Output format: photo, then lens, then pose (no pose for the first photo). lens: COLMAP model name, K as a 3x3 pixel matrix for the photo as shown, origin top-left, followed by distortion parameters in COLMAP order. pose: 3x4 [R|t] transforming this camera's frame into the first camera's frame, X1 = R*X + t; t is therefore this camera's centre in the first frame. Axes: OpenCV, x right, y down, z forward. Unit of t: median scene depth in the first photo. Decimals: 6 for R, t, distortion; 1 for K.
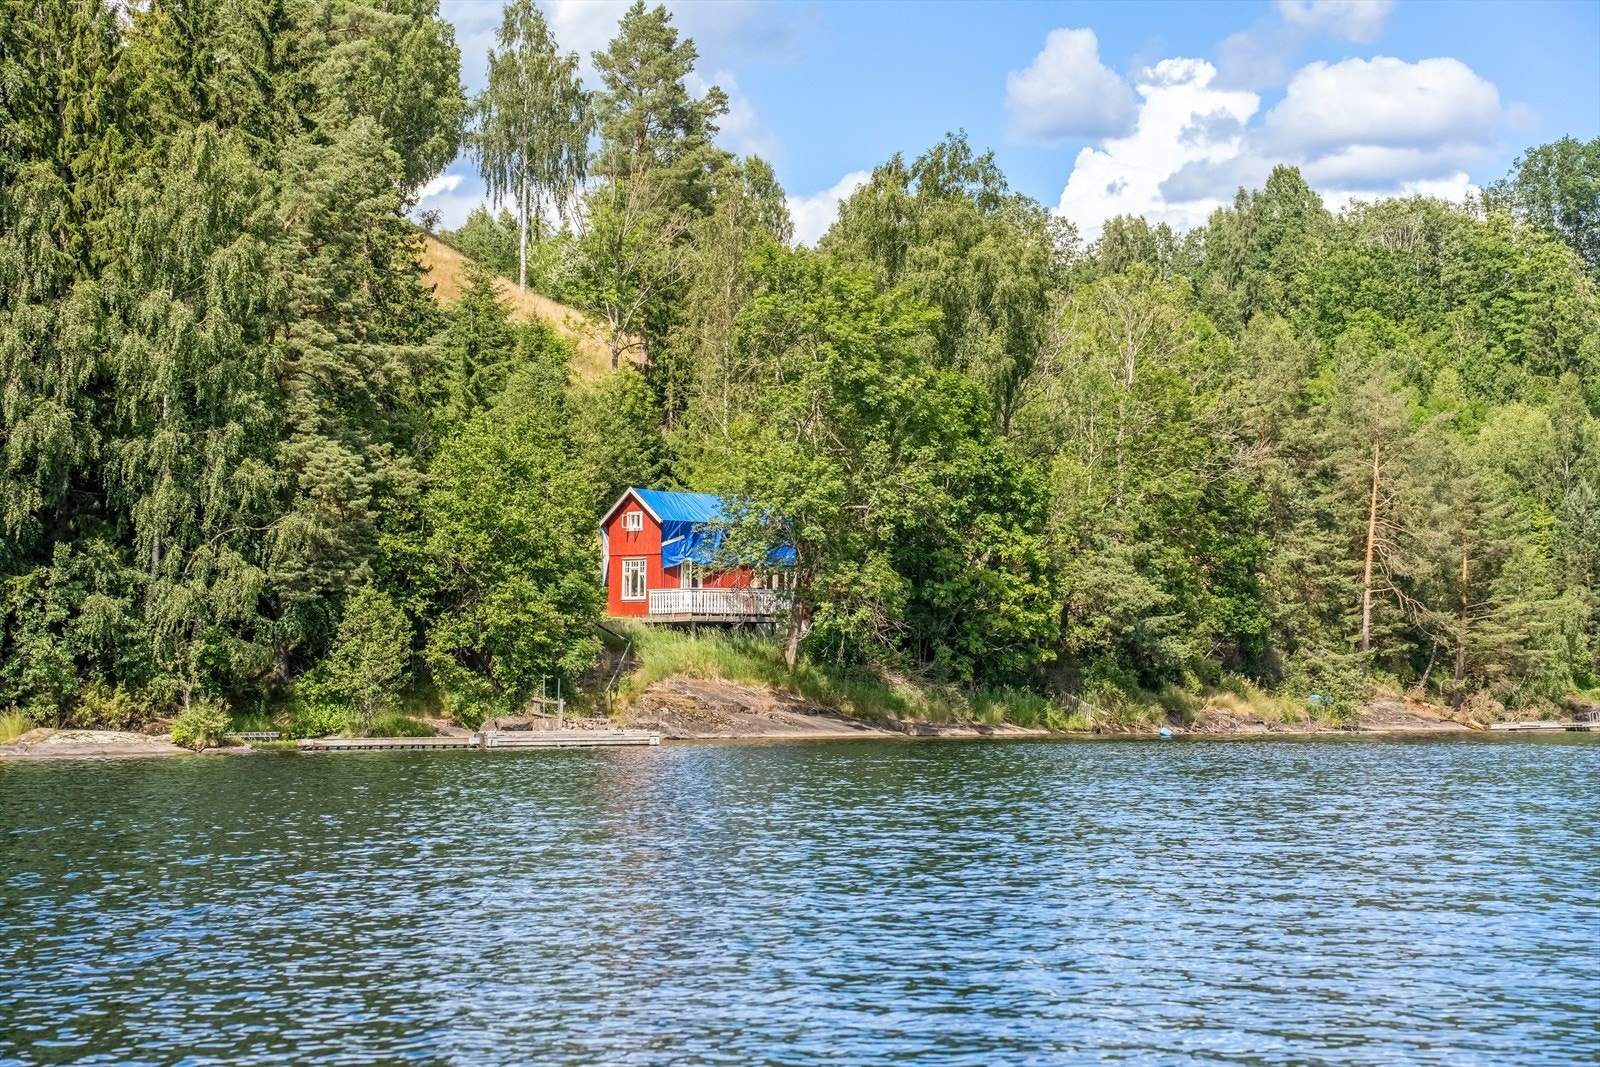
lens RADIAL K [[2976.7, 0, 798.6], [0, 2976.7, 540.6], [0, 0, 1]] dist [0.439471, 0.265262]
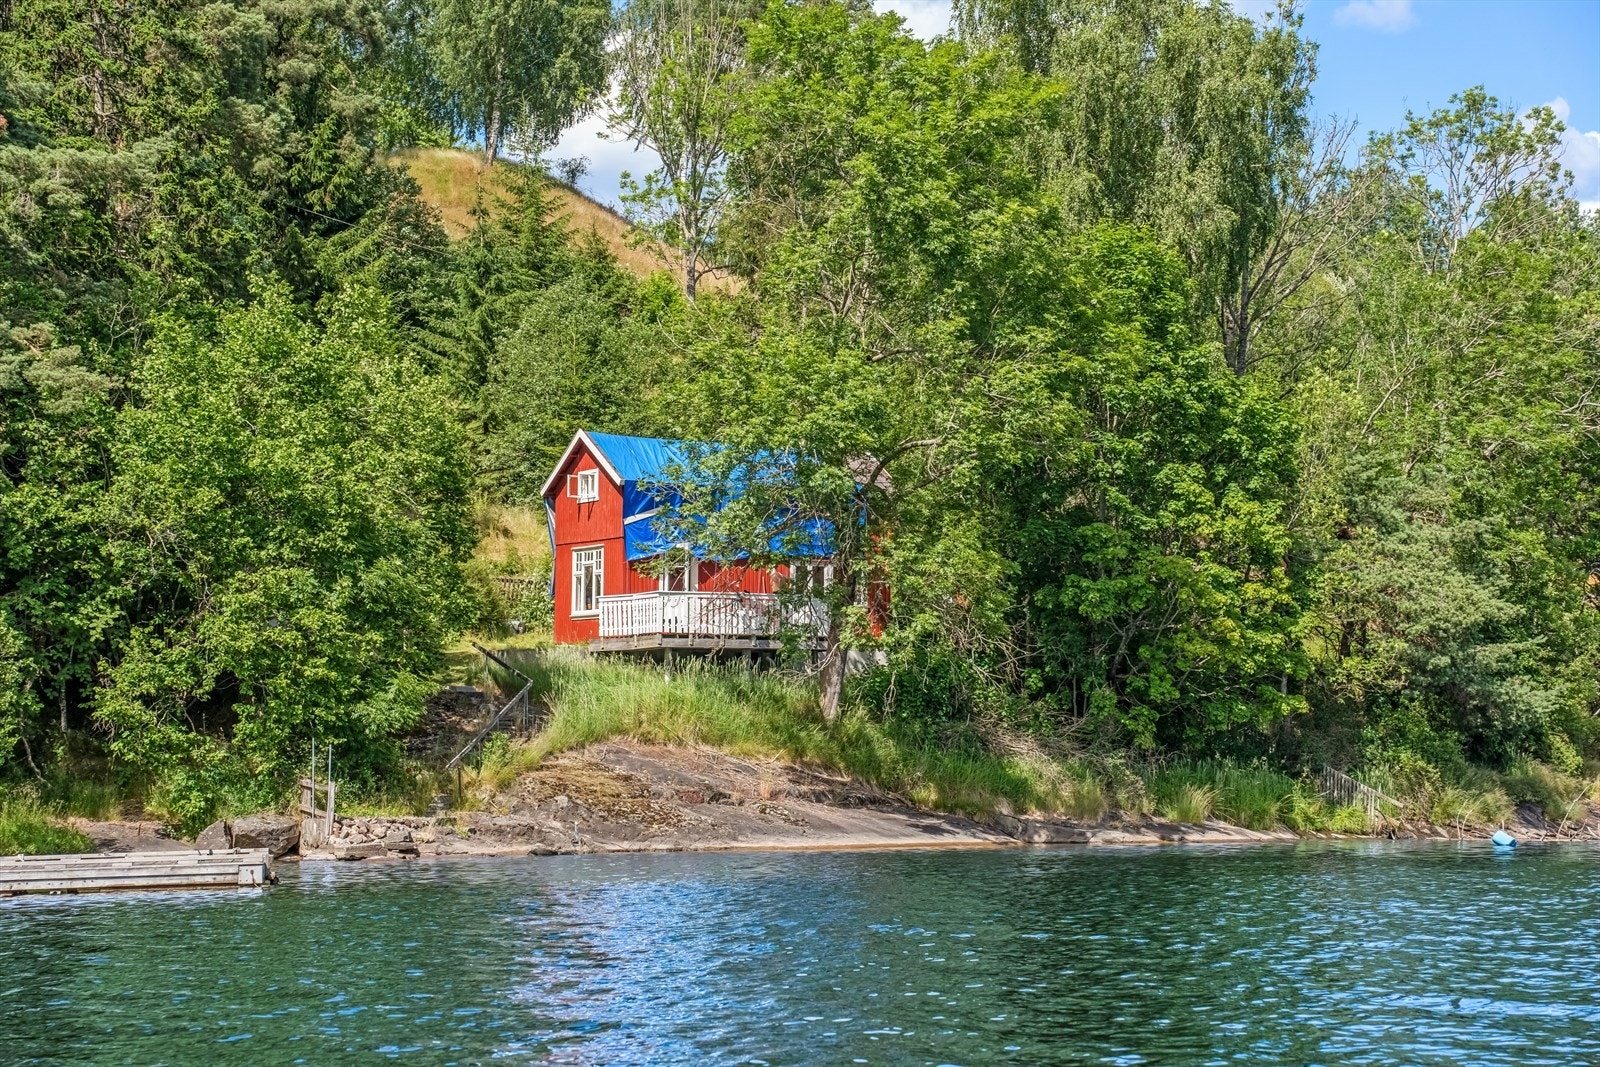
lens RADIAL K [[2976.7, 0, 798.6], [0, 2976.7, 540.6], [0, 0, 1]] dist [0.439471, 0.265262]
pose [[0.991066, -0.014346, -0.132598, 0.067630], [0.010680, 0.999542, -0.028319, 0.022287], [0.132943, 0.026650, 0.990765, 0.405942]]
